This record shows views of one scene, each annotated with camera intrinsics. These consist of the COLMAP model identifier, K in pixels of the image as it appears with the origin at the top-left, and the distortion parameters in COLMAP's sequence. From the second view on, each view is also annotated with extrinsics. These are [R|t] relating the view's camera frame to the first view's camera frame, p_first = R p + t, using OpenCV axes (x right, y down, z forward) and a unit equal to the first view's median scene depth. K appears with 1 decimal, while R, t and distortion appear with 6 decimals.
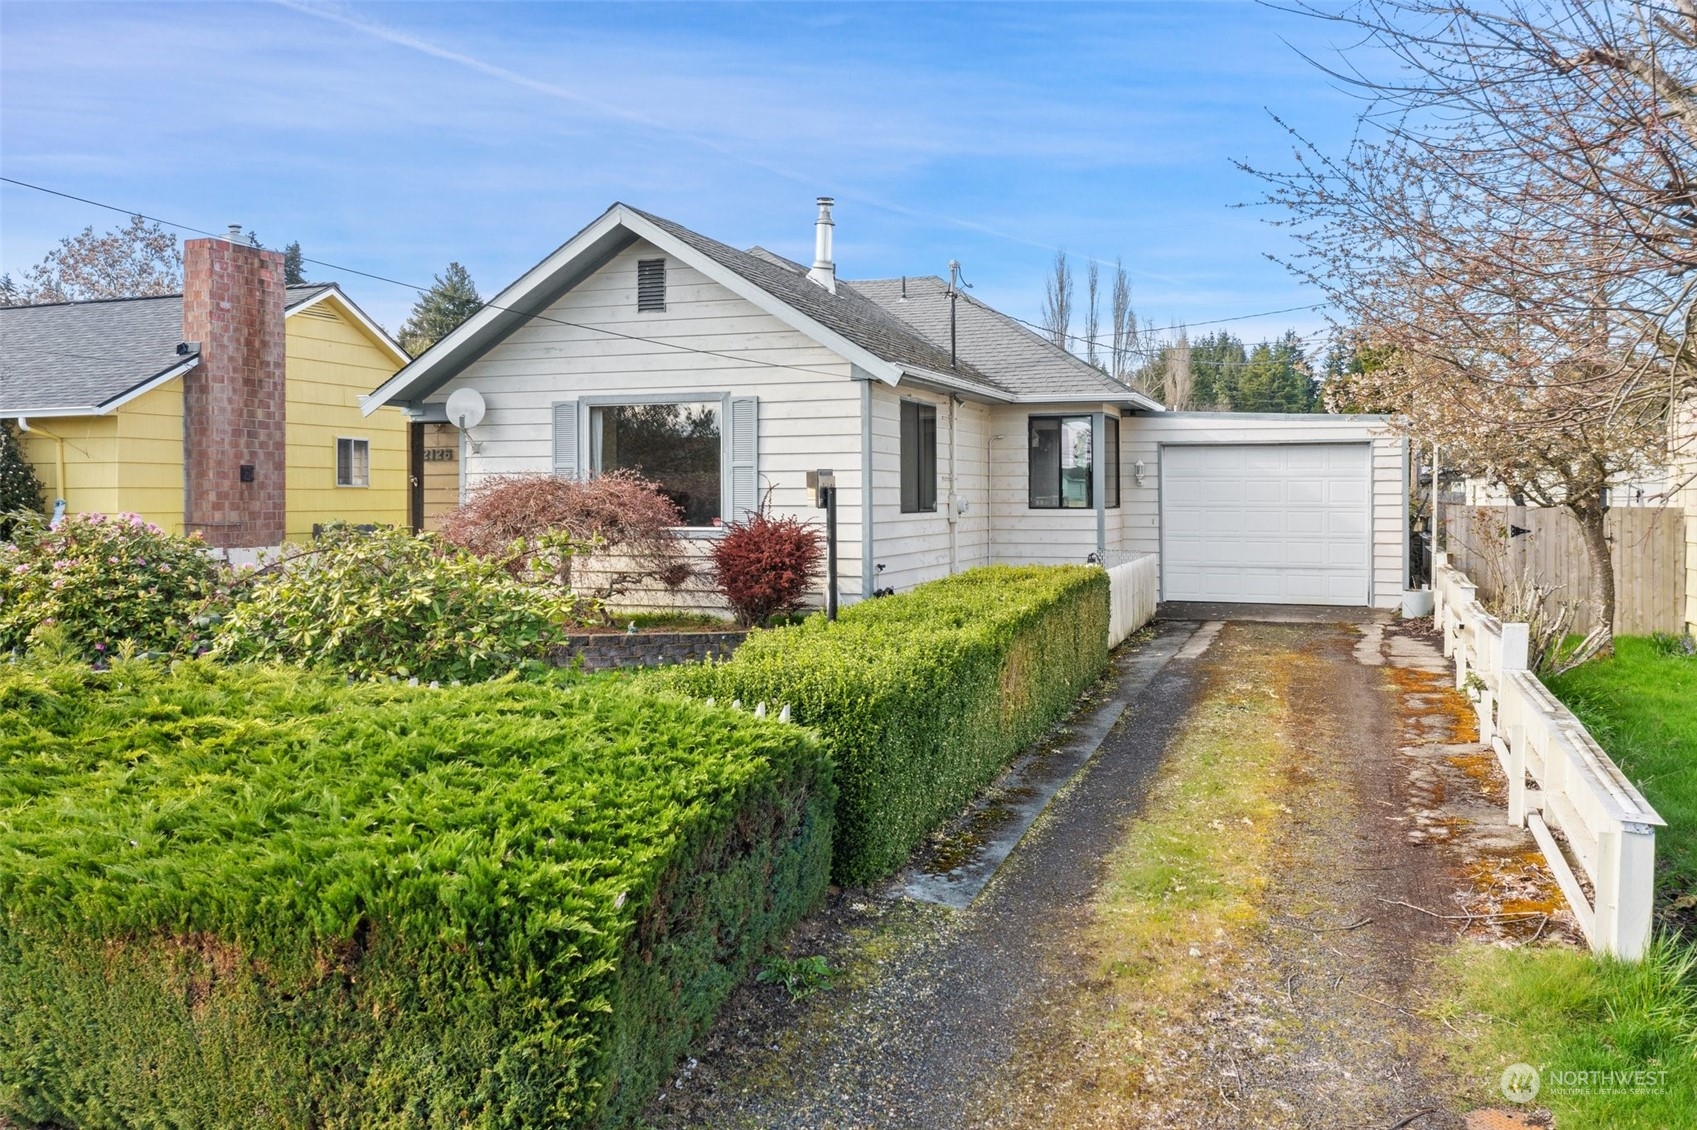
lens RADIAL K [[1367.7, 0, 842.8], [0, 1367.7, 485.4], [0, 0, 1]] dist [-0.034065, 0.000797]
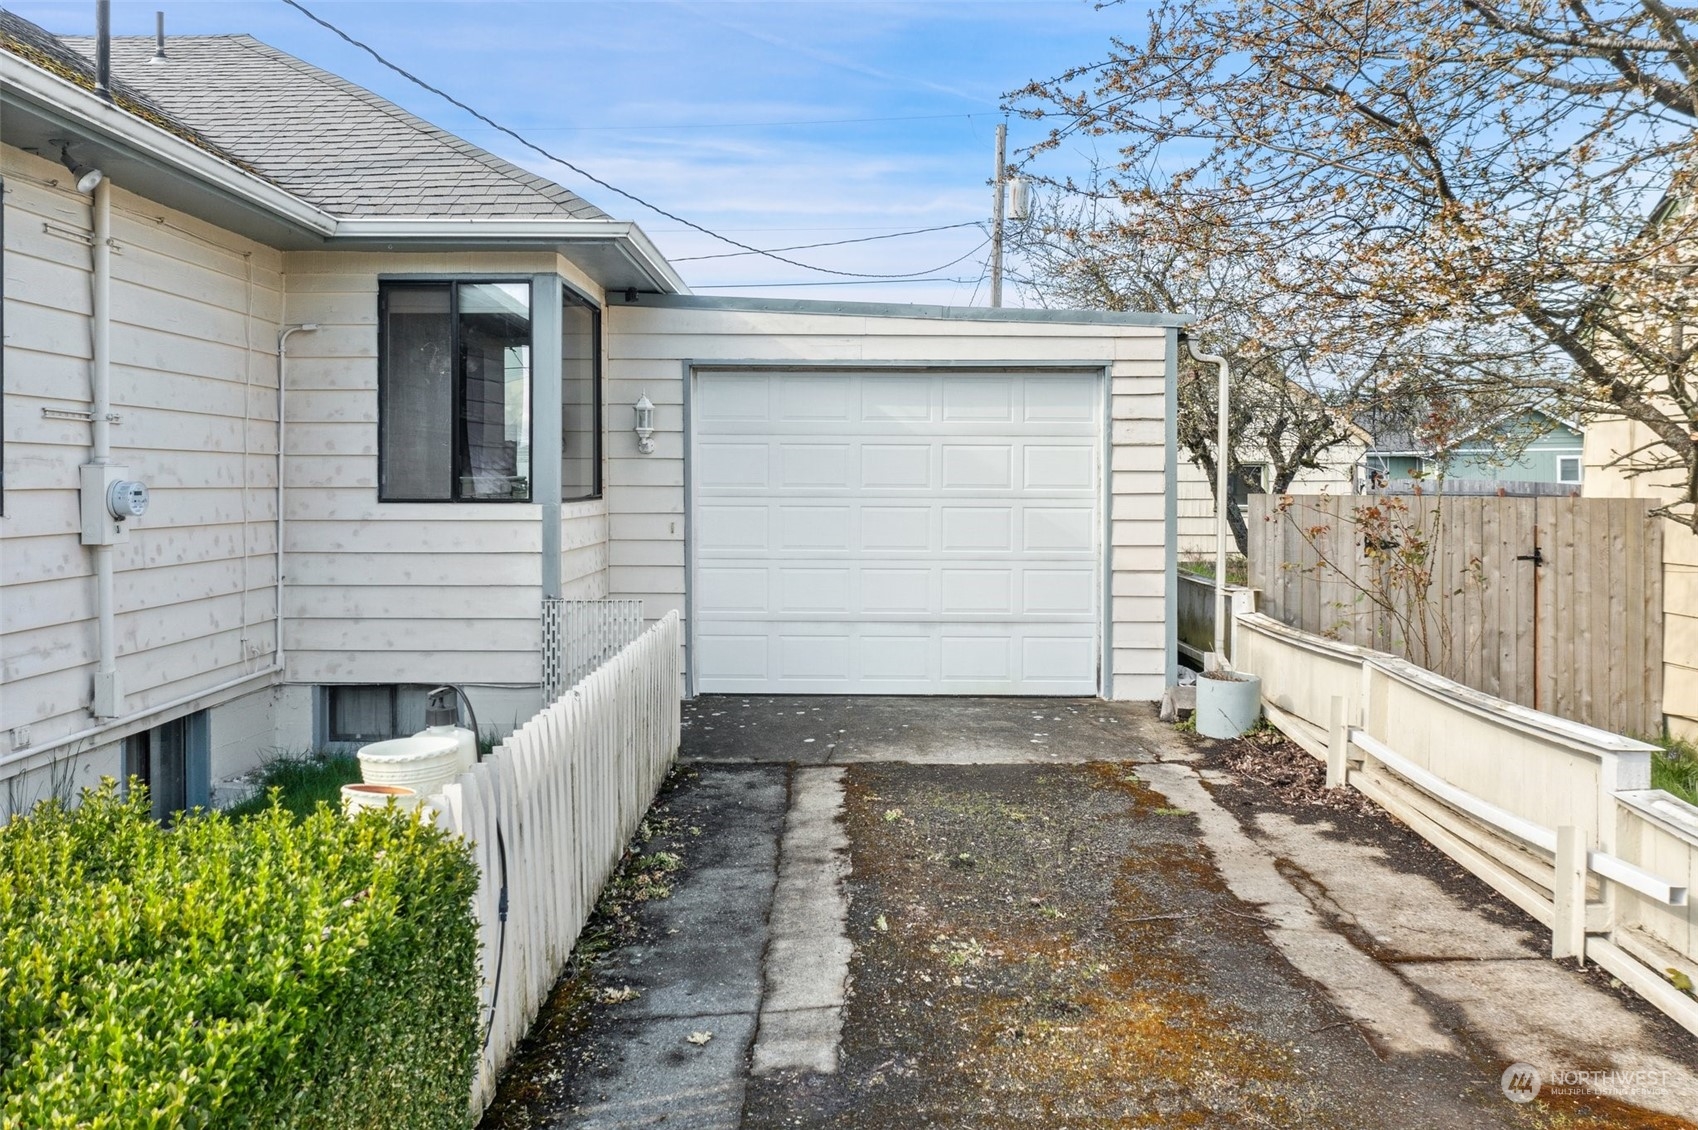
lens RADIAL K [[1368.5, 0, 843.3], [0, 1368.5, 485.3], [0, 0, 1]] dist [-0.034065, 0.000797]
pose [[0.938858, 0.001711, 0.344300, 0.126551], [-0.005524, 0.999934, 0.010094, 0.006973], [-0.344260, -0.011379, 0.938805, 0.565667]]
